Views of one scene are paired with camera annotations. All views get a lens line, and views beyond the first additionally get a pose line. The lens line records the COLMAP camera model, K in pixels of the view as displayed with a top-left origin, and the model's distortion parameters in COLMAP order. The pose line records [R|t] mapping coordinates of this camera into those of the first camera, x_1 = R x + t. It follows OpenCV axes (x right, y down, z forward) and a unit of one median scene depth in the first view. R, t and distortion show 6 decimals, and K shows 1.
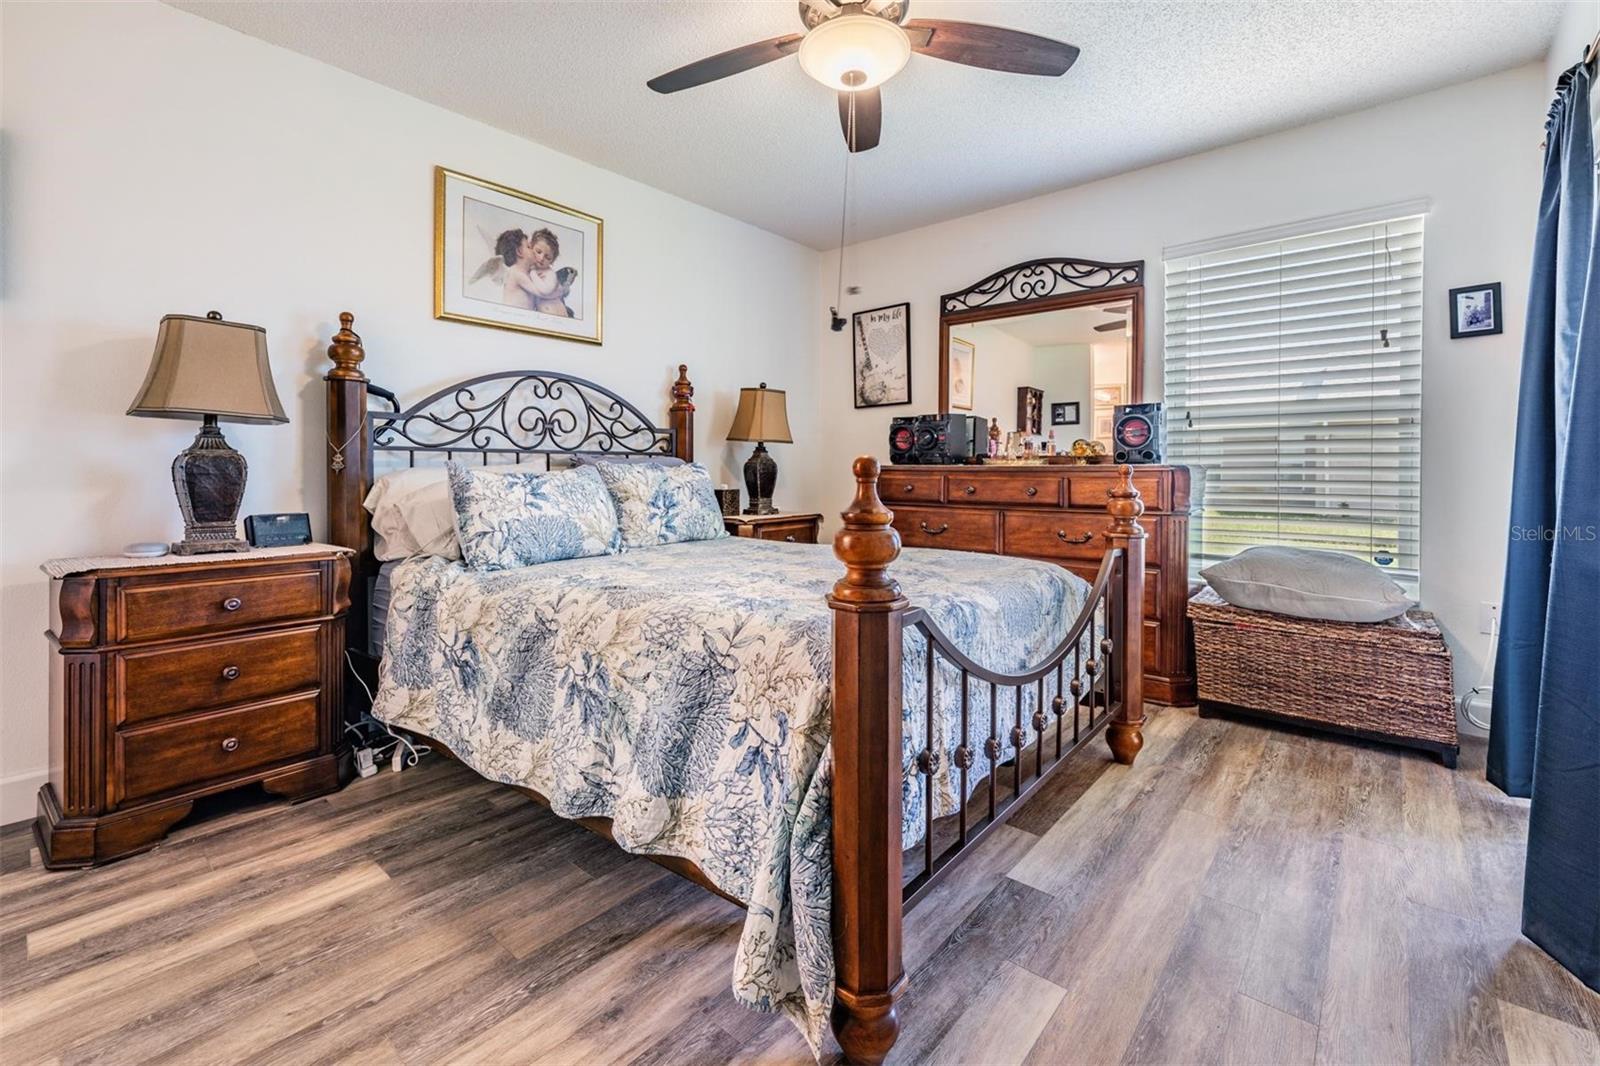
lens RADIAL K [[684.4, 0, 769.1], [0, 684.4, 478.2], [0, 0, 1]] dist [0.003043, 0.000801]
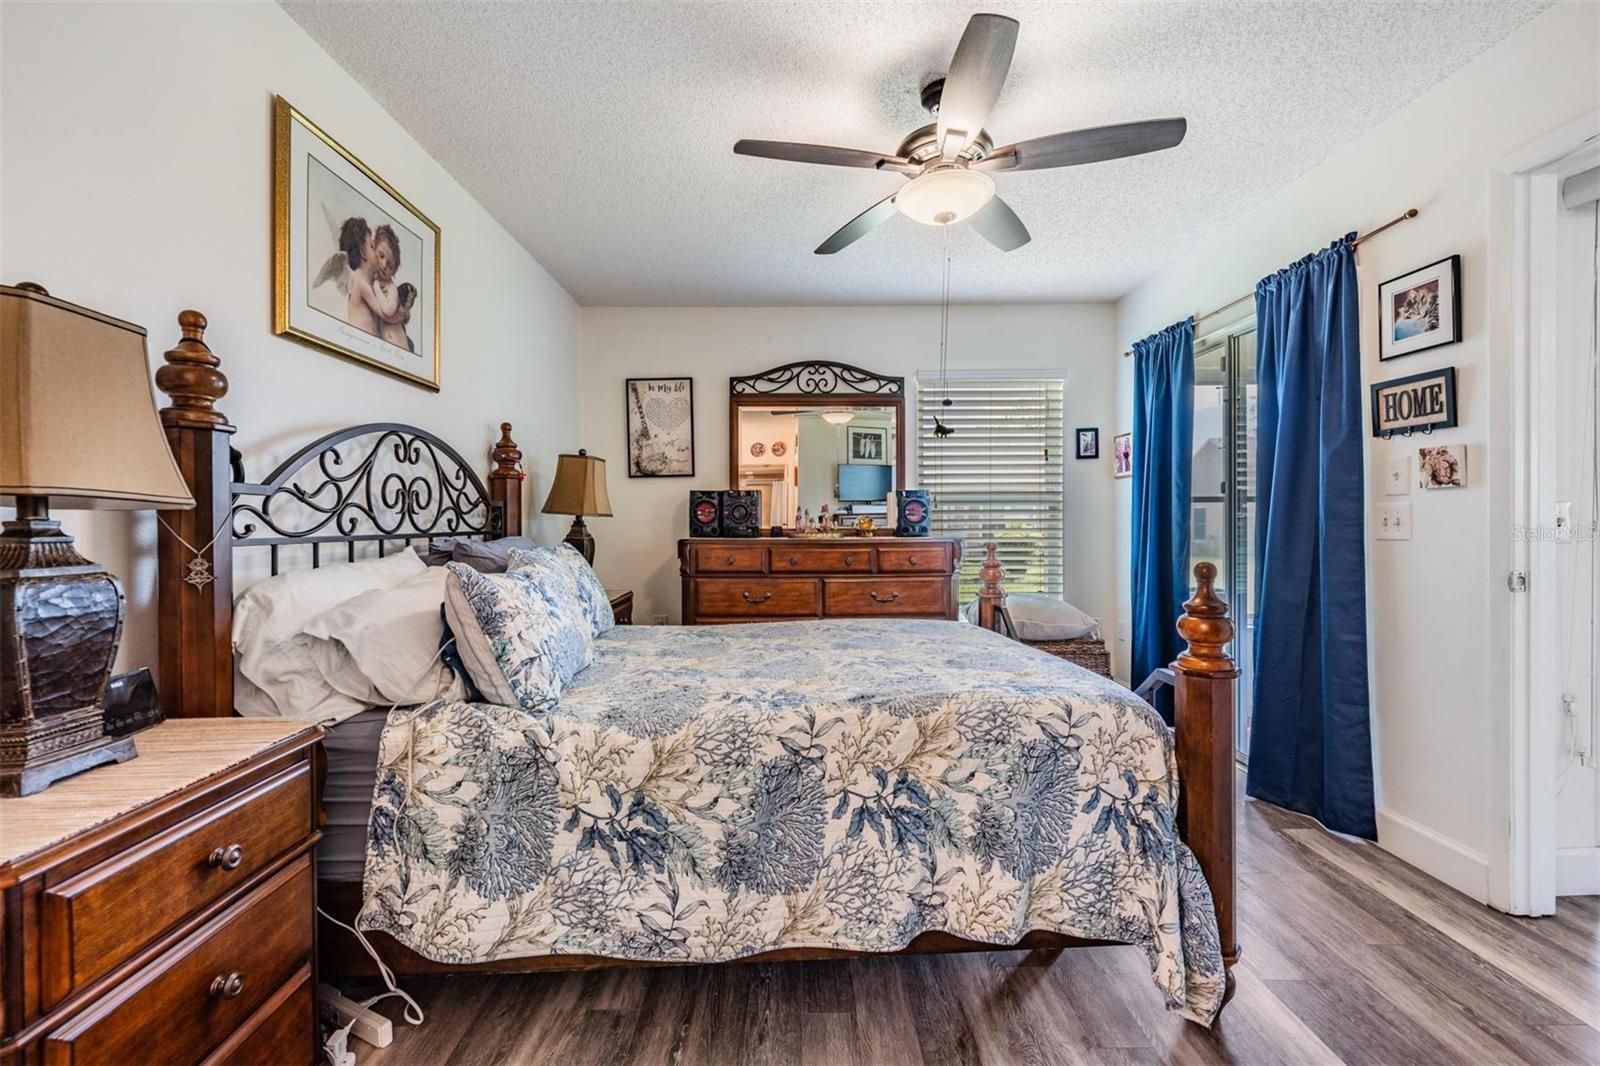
lens RADIAL K [[684.4, 0, 792.1], [0, 684.4, 526.2], [0, 0, 1]] dist [0.003043, 0.000801]
pose [[0.751063, -0.009901, 0.660156, -0.495937], [0.014799, 0.999889, -0.001841, -0.041754], [-0.660065, 0.011152, 0.751126, 0.186276]]
